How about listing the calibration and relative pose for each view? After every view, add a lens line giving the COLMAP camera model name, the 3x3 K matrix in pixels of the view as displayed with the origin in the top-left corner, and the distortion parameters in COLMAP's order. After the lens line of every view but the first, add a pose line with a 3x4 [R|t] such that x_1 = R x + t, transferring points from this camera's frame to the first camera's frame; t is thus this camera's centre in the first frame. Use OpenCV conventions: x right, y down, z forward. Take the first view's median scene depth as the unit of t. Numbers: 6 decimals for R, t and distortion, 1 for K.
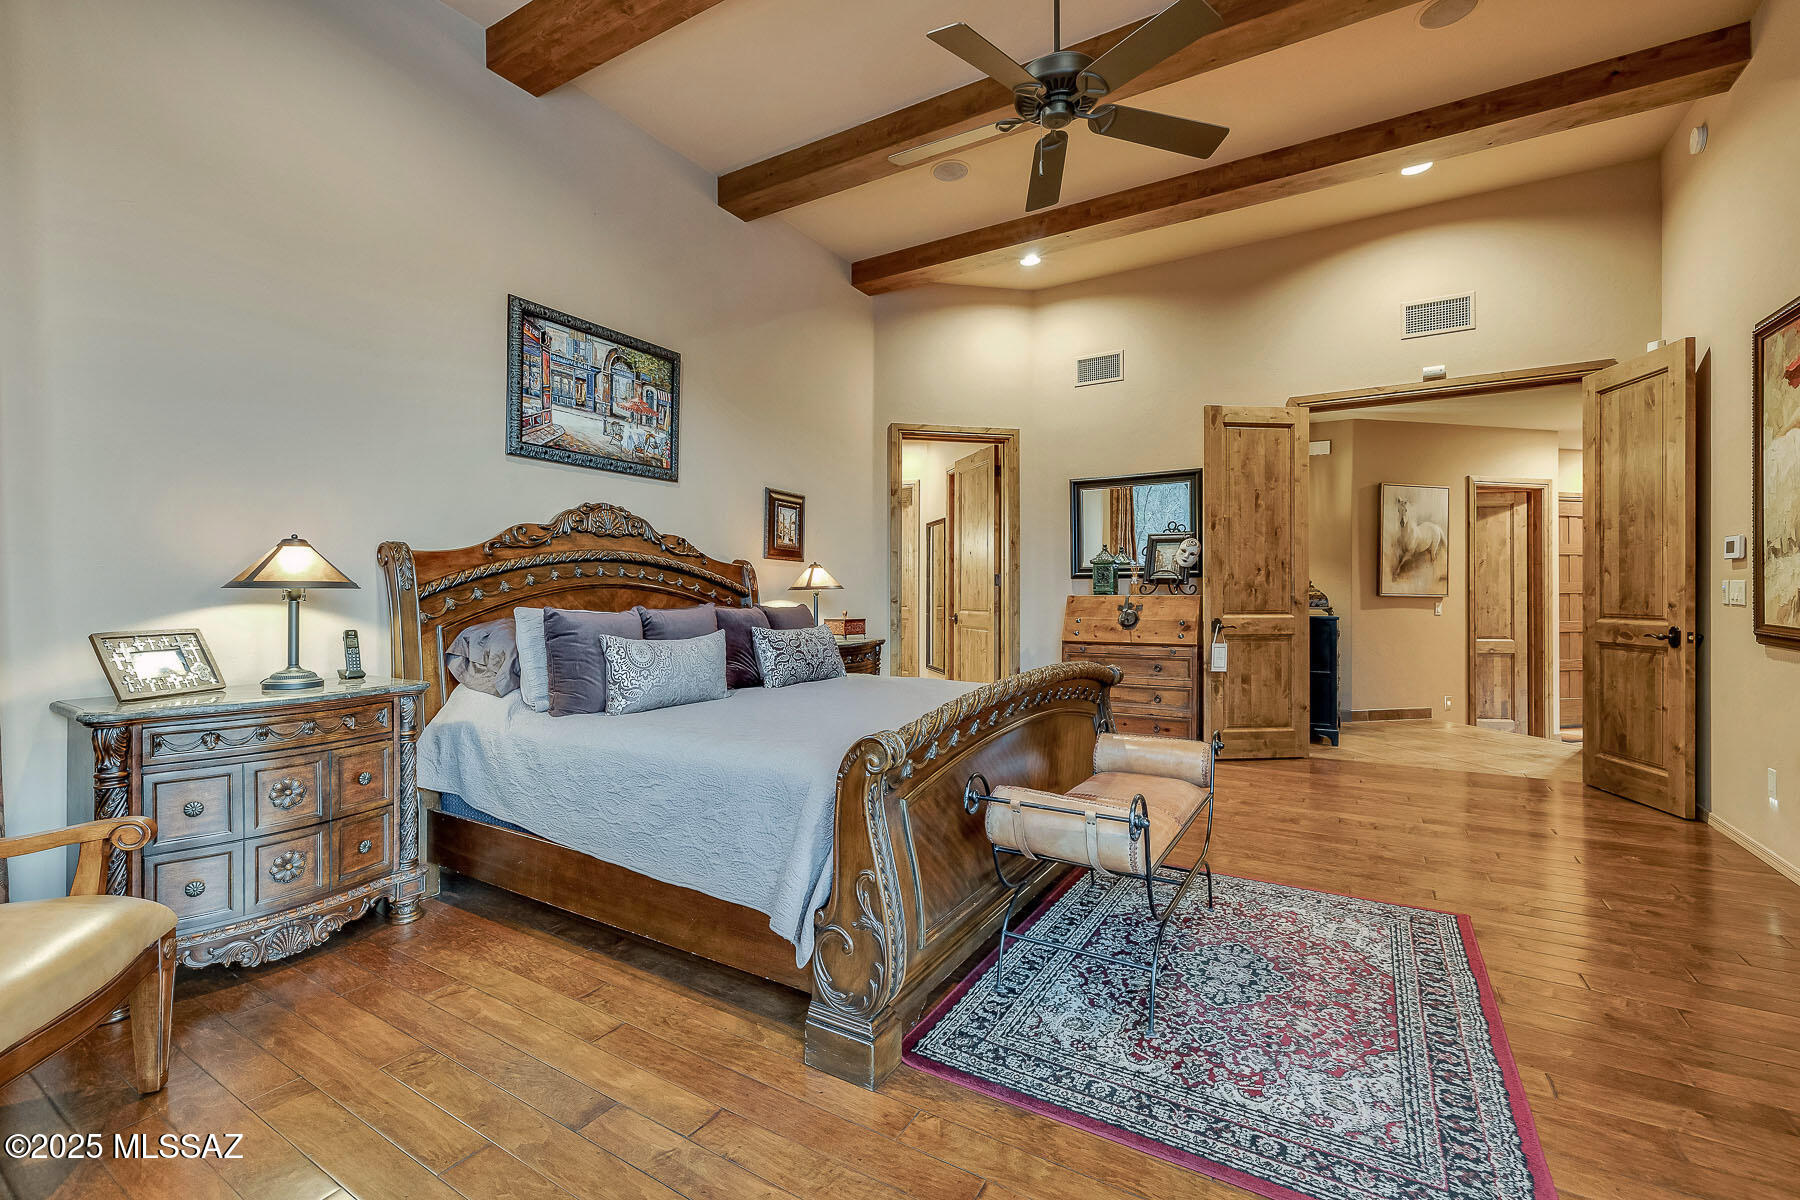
lens RADIAL K [[760.9, 0, 887.3], [0, 760.9, 587.9], [0, 0, 1]] dist [0.001261, 0.000413]
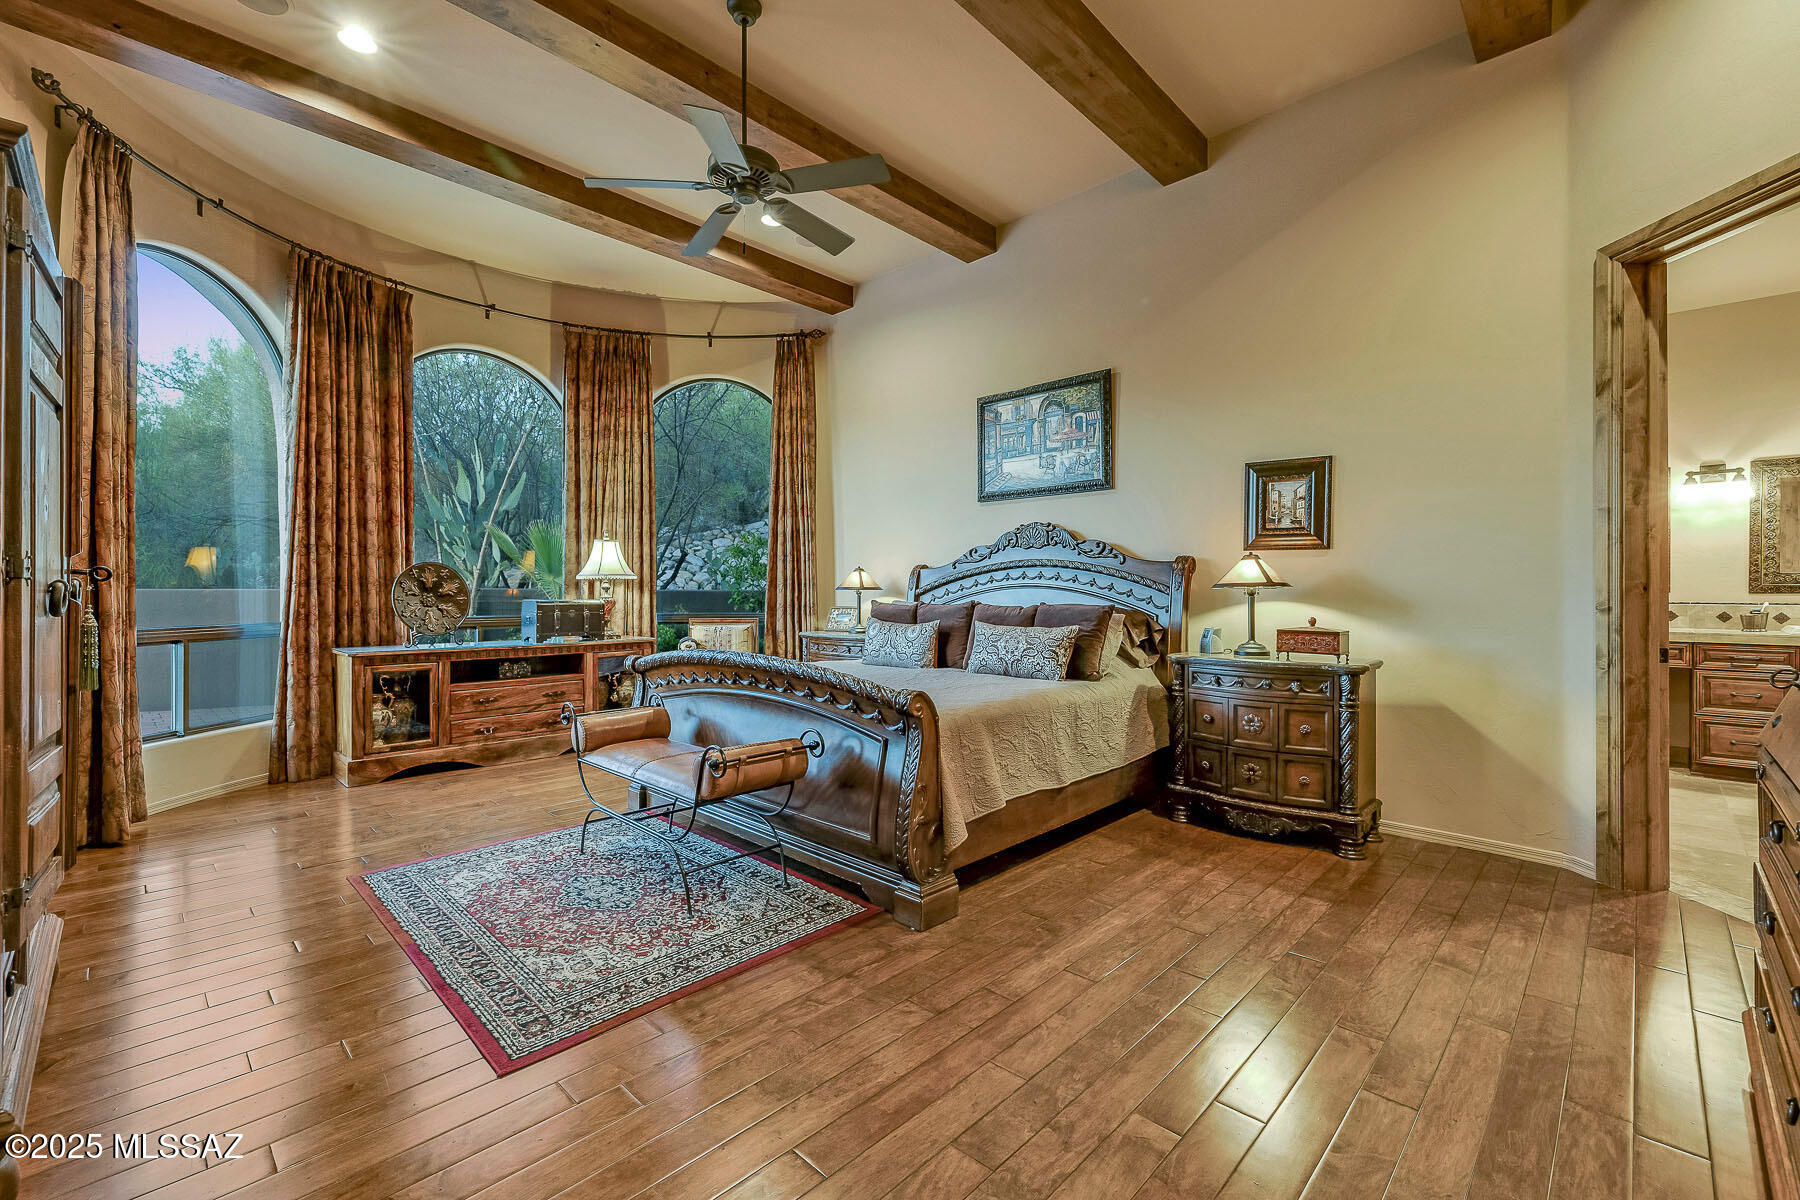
lens RADIAL K [[760.9, 0, 887.3], [0, 760.9, 587.9], [0, 0, 1]] dist [0.001261, 0.000413]
pose [[-0.221597, -0.002160, -0.975136, 1.367386], [0.008601, 0.999954, -0.004170, 0.004883], [0.975100, -0.009312, -0.221569, 1.512731]]
